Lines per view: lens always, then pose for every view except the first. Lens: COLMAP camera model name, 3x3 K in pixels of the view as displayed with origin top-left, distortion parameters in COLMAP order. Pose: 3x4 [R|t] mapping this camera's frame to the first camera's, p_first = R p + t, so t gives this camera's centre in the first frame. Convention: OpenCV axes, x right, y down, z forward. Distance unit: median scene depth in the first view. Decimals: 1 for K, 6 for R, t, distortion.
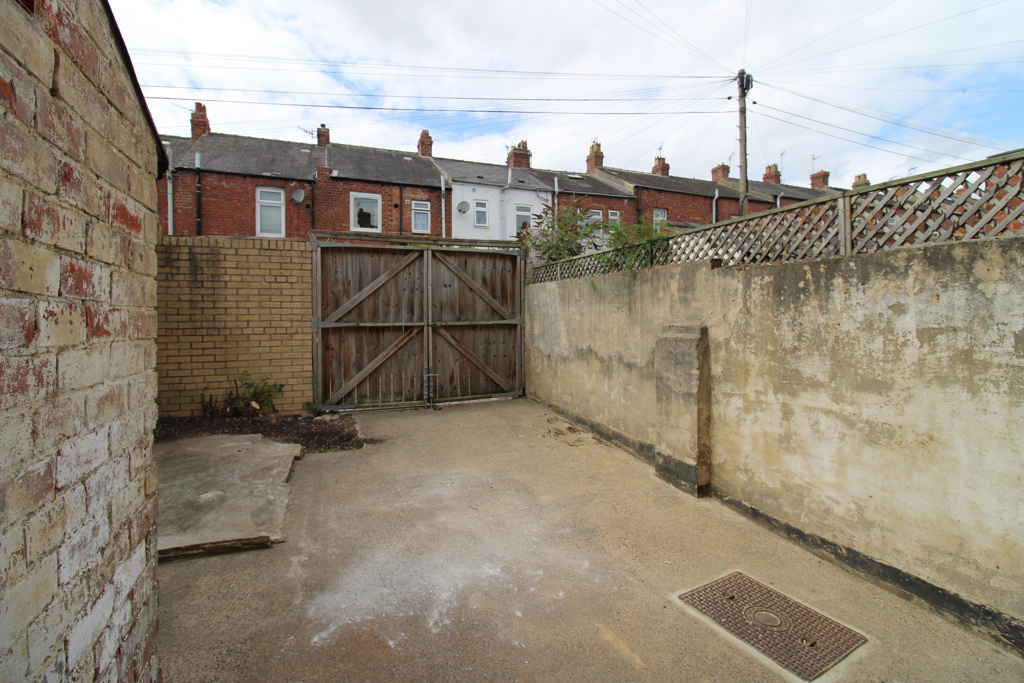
lens RADIAL K [[472.0, 0, 513.6], [0, 472.0, 326.0], [0, 0, 1]] dist [-0.018439, -0.000927]
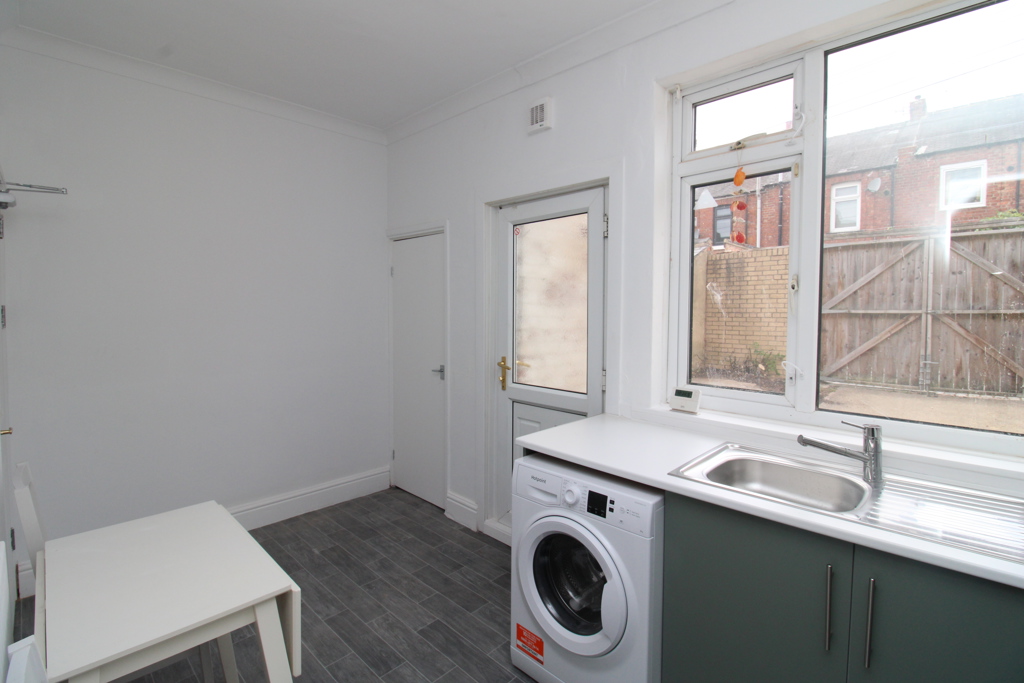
lens RADIAL K [[472.0, 0, 513.6], [0, 472.0, 326.0], [0, 0, 1]] dist [-0.018439, -0.000927]
pose [[0.389412, 0.037338, -0.920307, 0.396793], [-0.020378, 0.999283, 0.031920, 0.012304], [0.920838, 0.006324, 0.389893, -0.212878]]
